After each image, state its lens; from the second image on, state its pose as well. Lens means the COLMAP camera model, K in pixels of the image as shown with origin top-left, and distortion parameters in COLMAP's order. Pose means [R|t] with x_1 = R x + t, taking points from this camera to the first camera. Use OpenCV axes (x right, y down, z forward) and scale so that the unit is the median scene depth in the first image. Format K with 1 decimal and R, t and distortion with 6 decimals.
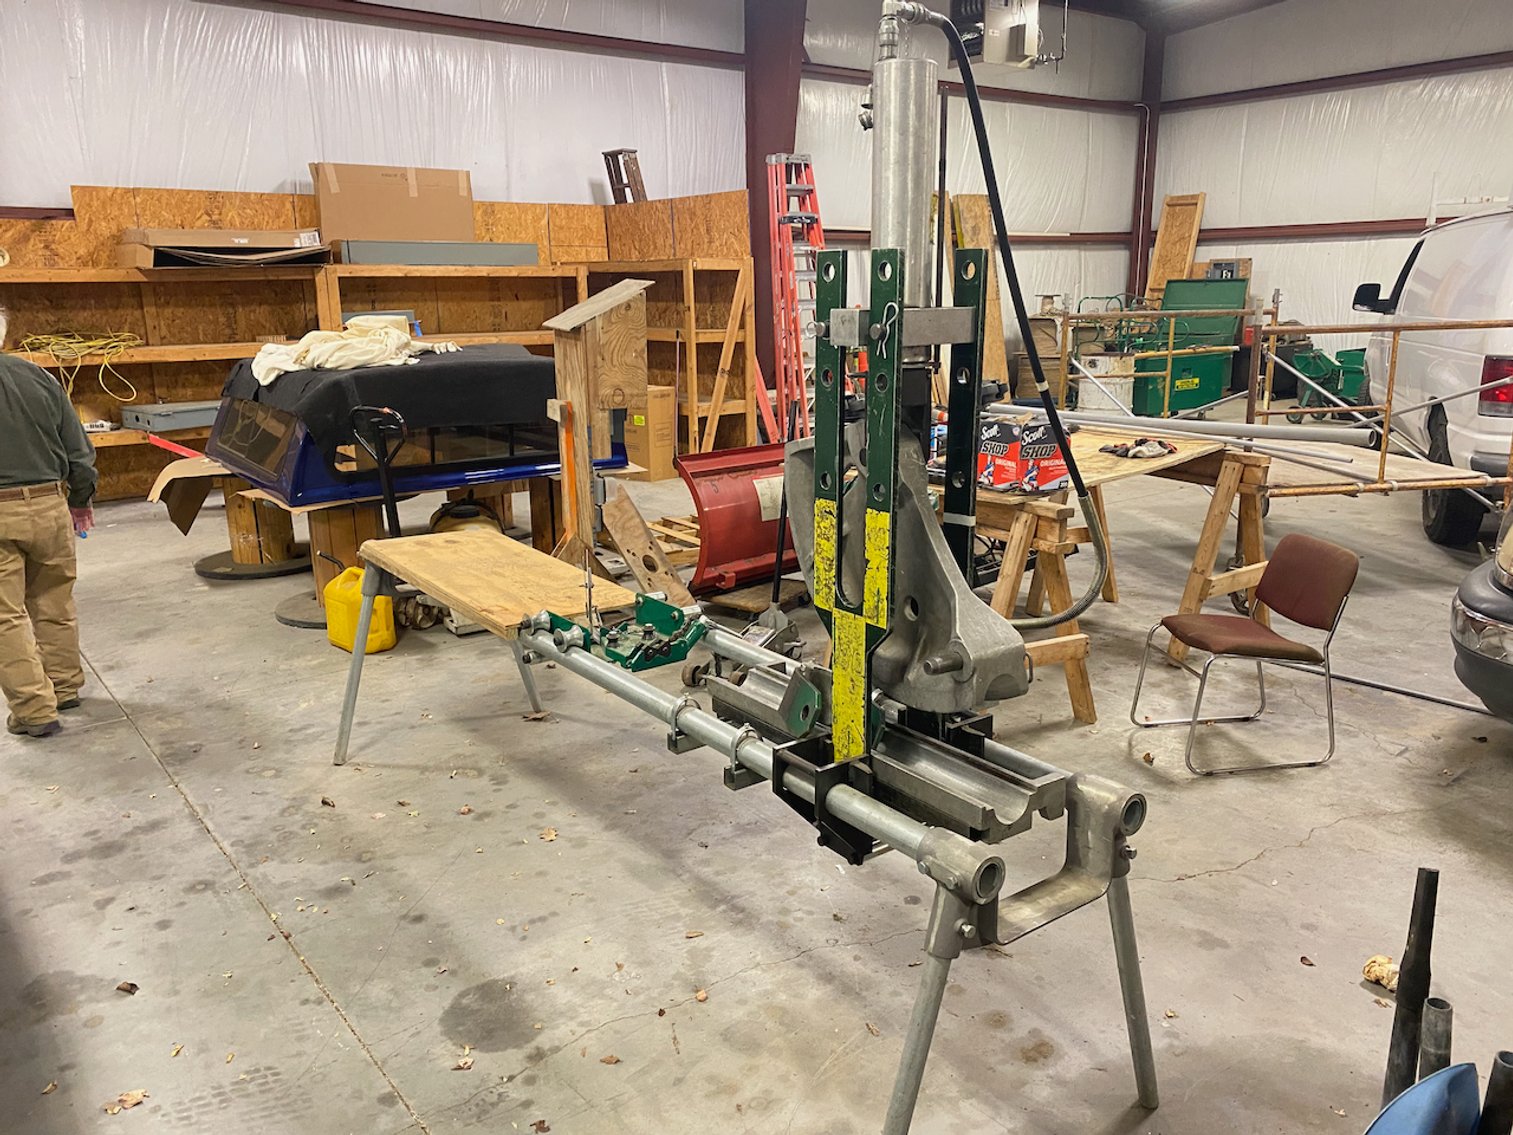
lens RADIAL K [[1156.7, 0, 755.3], [0, 1156.7, 543.8], [0, 0, 1]] dist [0.041251, -0.041266]
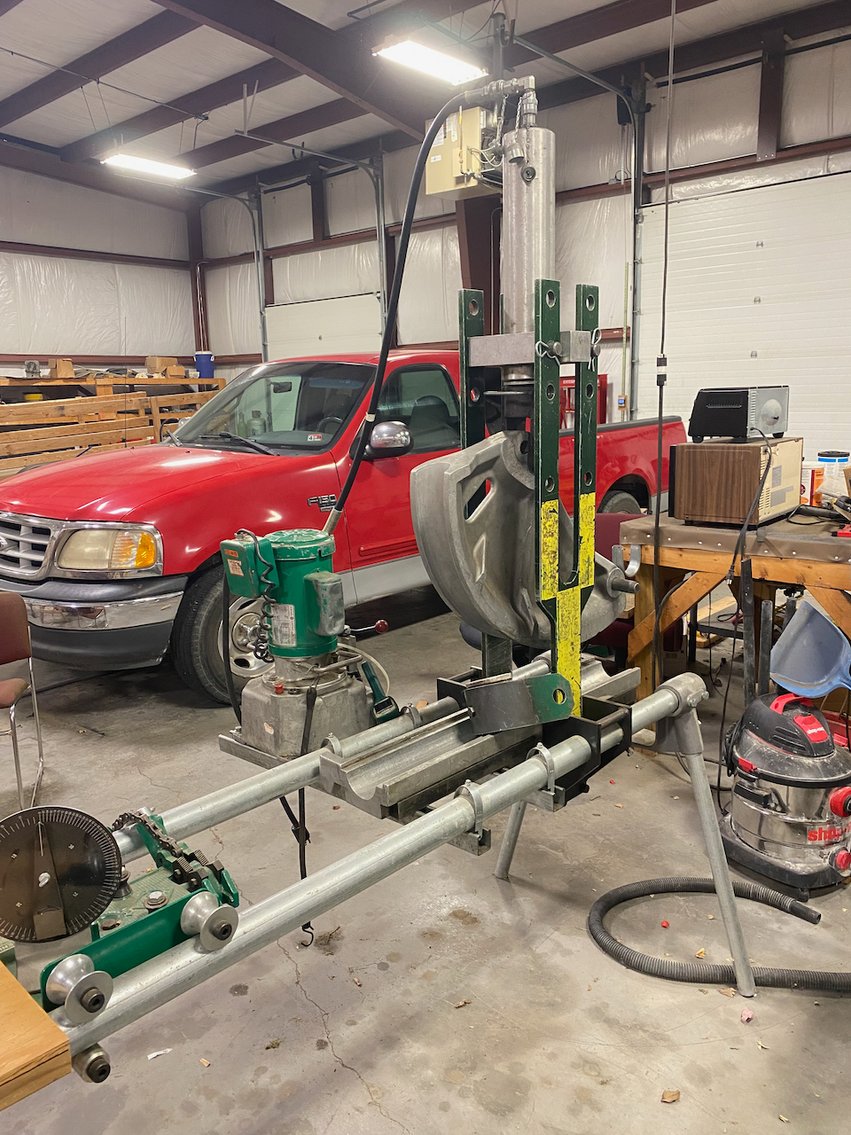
lens RADIAL K [[867.7, 0, 431.3], [0, 867.7, 549.6], [0, 0, 1]] dist [0.041251, -0.041266]
pose [[-0.173054, -0.161797, 0.971532, -0.468842], [0.244189, 0.948568, 0.201469, -0.119983], [-0.954161, 0.272103, -0.124644, 0.766576]]
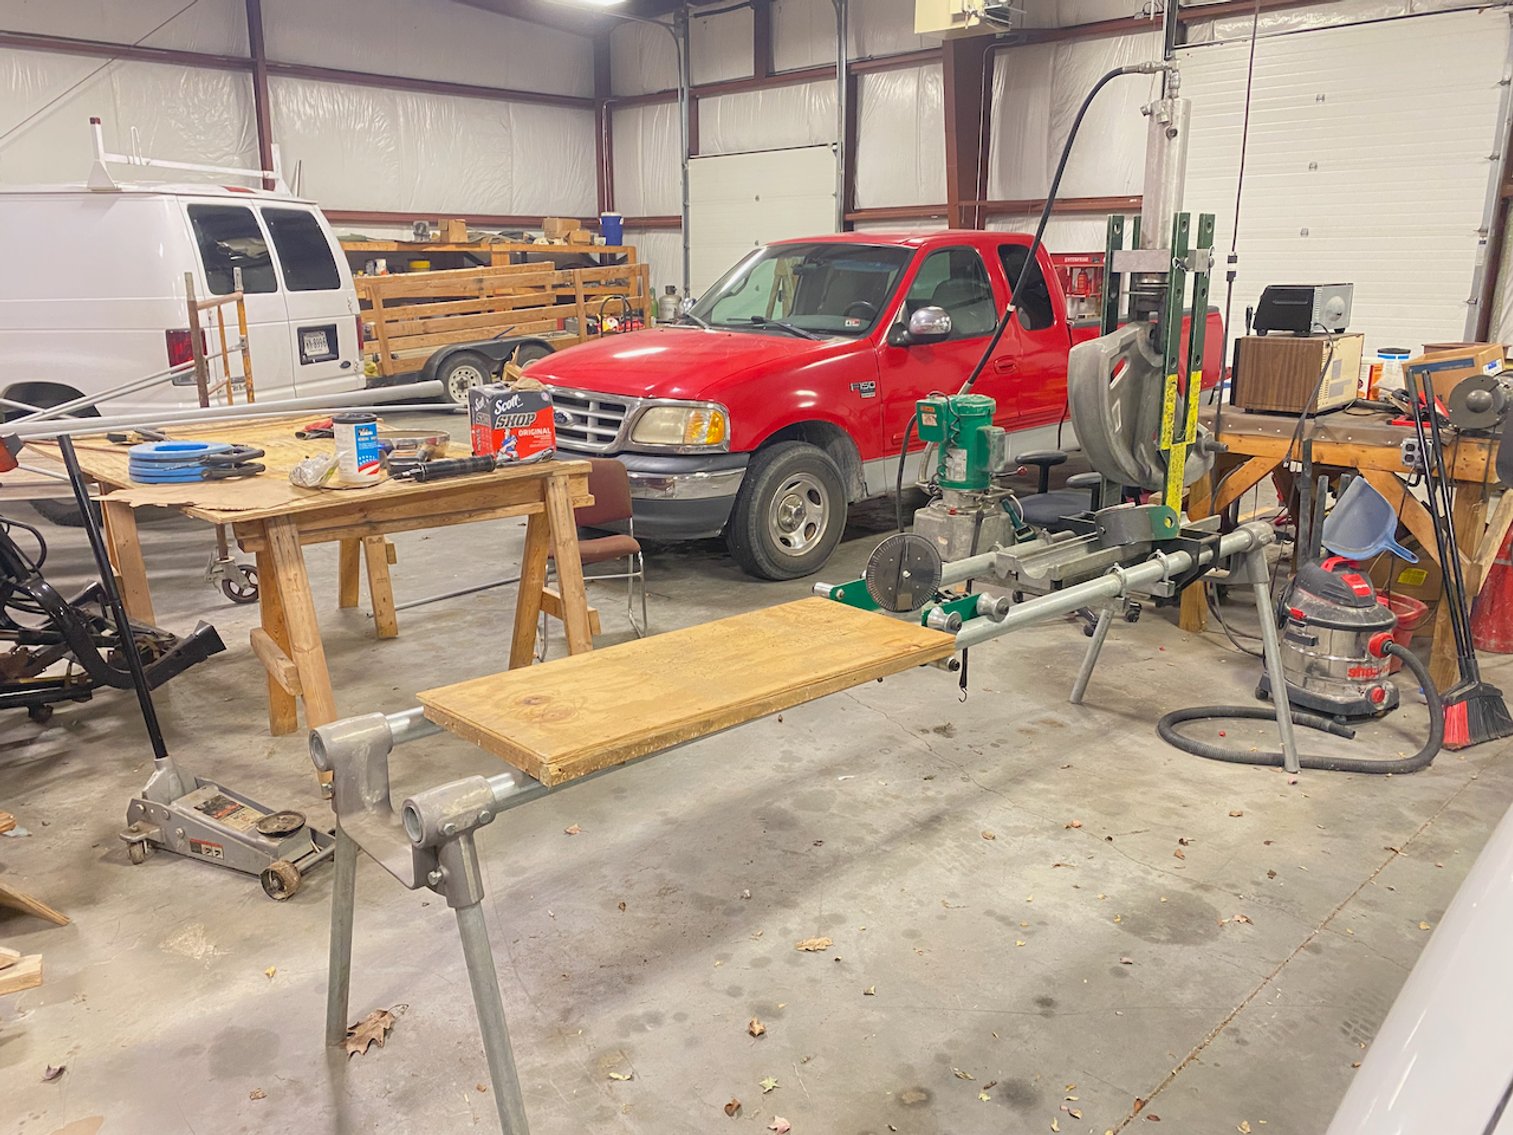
lens RADIAL K [[1156.7, 0, 750.8], [0, 1156.7, 538.6], [0, 0, 1]] dist [0.041251, -0.041266]
pose [[-0.099845, -0.220922, 0.970167, -0.885205], [0.226569, 0.944377, 0.238367, -0.203460], [-0.968864, 0.243609, -0.044237, 1.033295]]
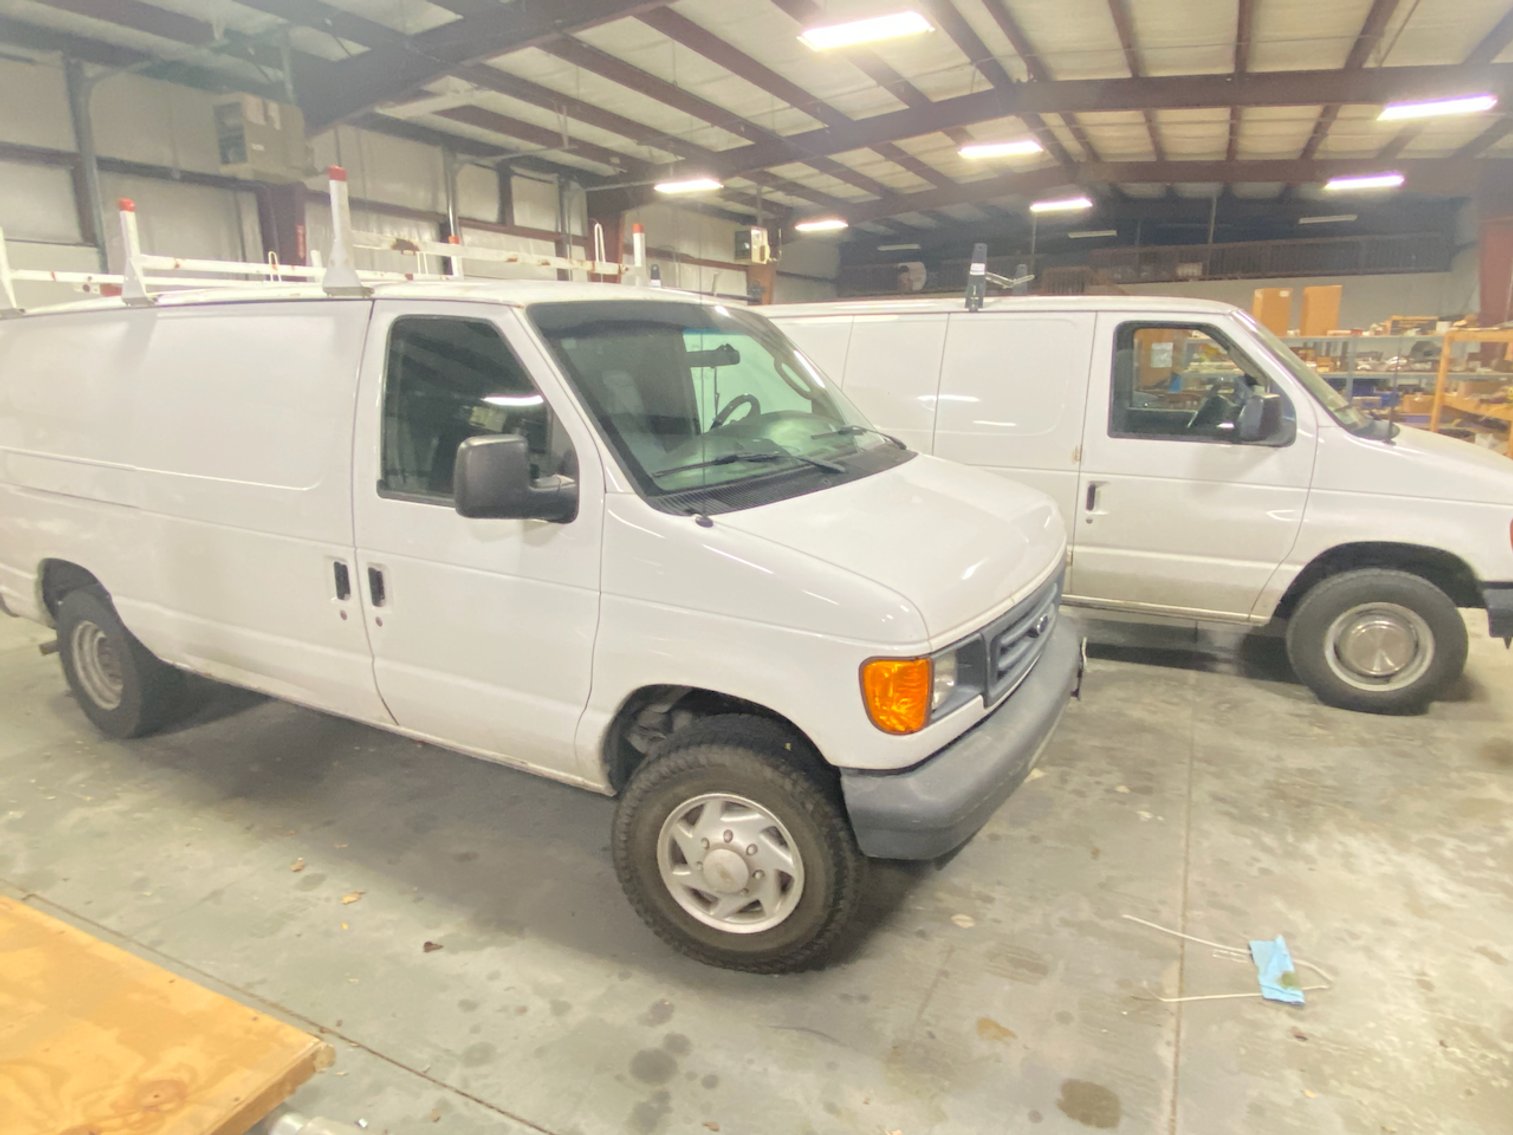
lens RADIAL K [[901.6, 0, 754.2], [0, 901.6, 564.6], [0, 0, 1]] dist [0.002645, -0.004763]
pose [[-0.899056, 0.129691, -0.418184, -0.405950], [-0.071317, 0.898988, 0.432128, -0.342098], [0.431985, 0.418331, -0.798992, 1.417873]]
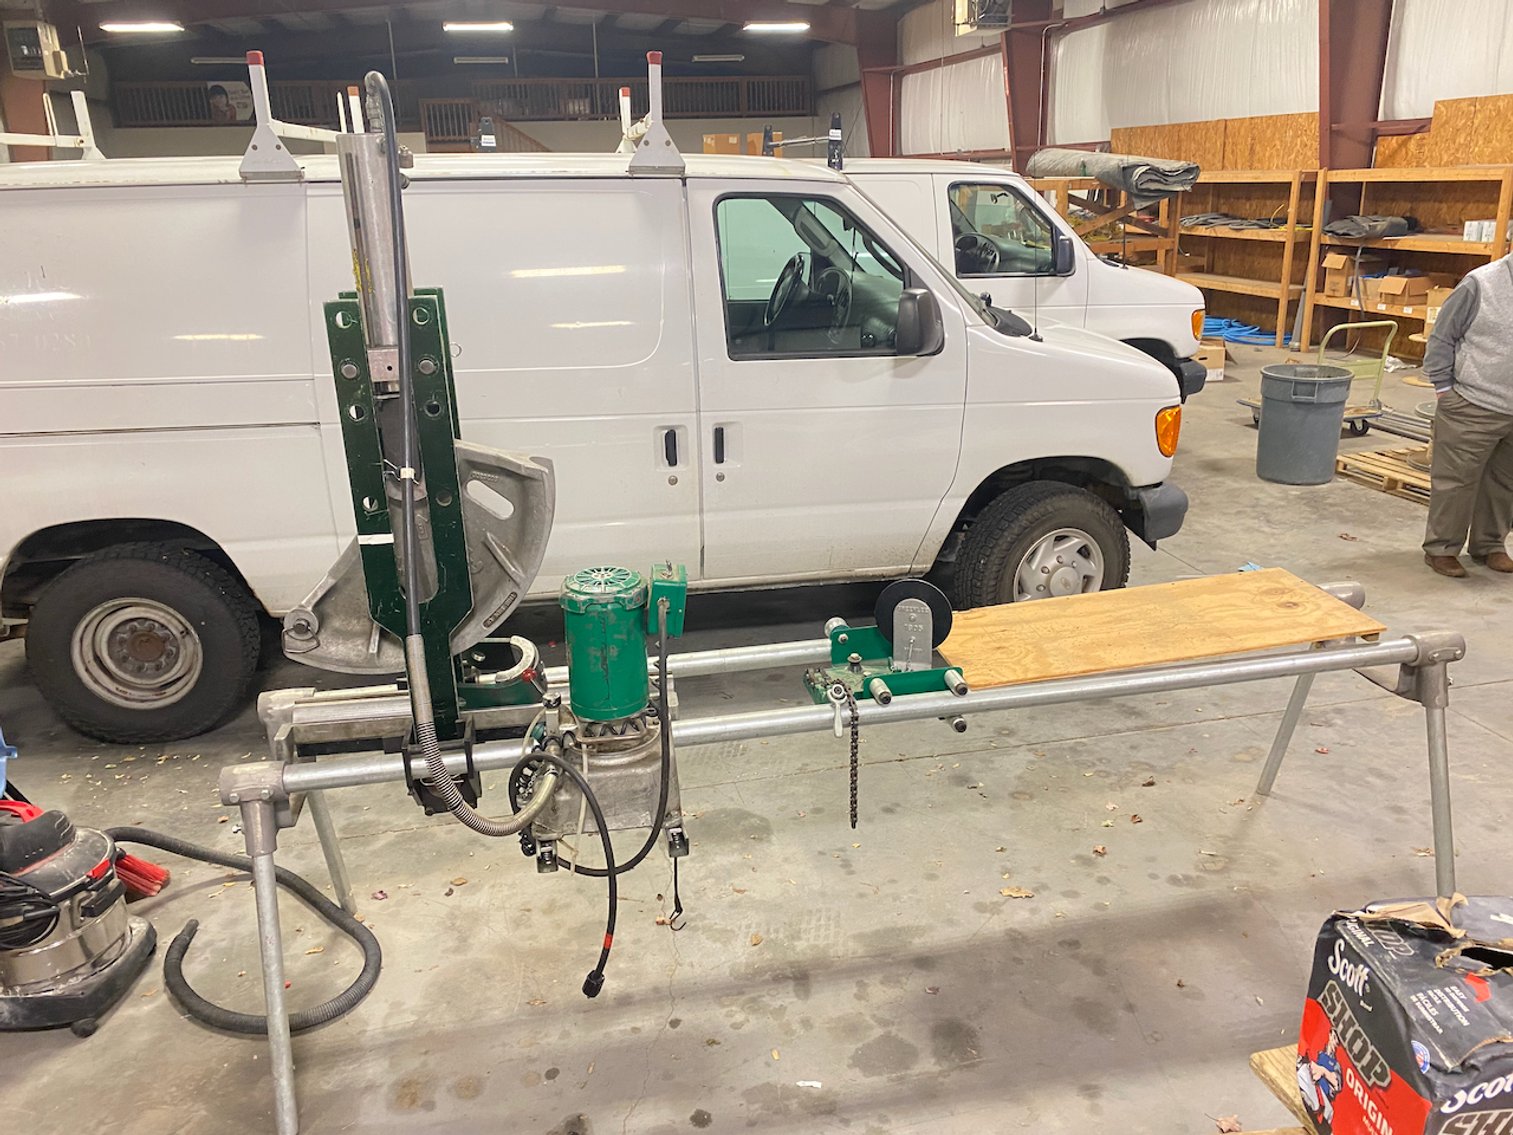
lens RADIAL K [[1156.7, 0, 766.5], [0, 1156.7, 548.8], [0, 0, 1]] dist [0.041251, -0.041266]
pose [[-0.433023, 0.303027, -0.848920, 0.602787], [-0.167678, 0.898279, 0.406176, -0.328820], [0.885650, 0.318228, -0.338164, 1.072757]]
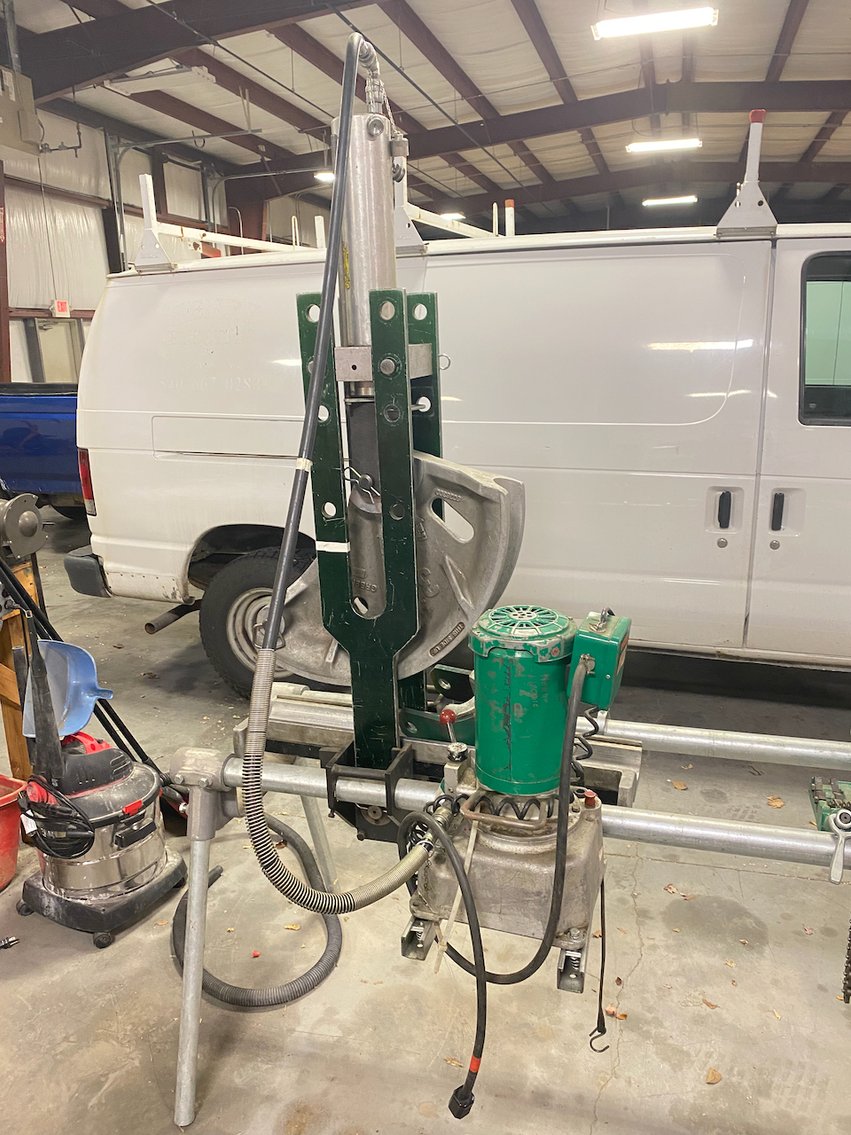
lens RADIAL K [[867.7, 0, 431.0], [0, 867.7, 568.3], [0, 0, 1]] dist [0.041251, -0.041266]
pose [[-0.804662, 0.189610, -0.562644, 0.350193], [-0.090498, 0.897396, 0.431846, -0.223521], [0.586796, 0.398408, -0.704940, 1.022701]]
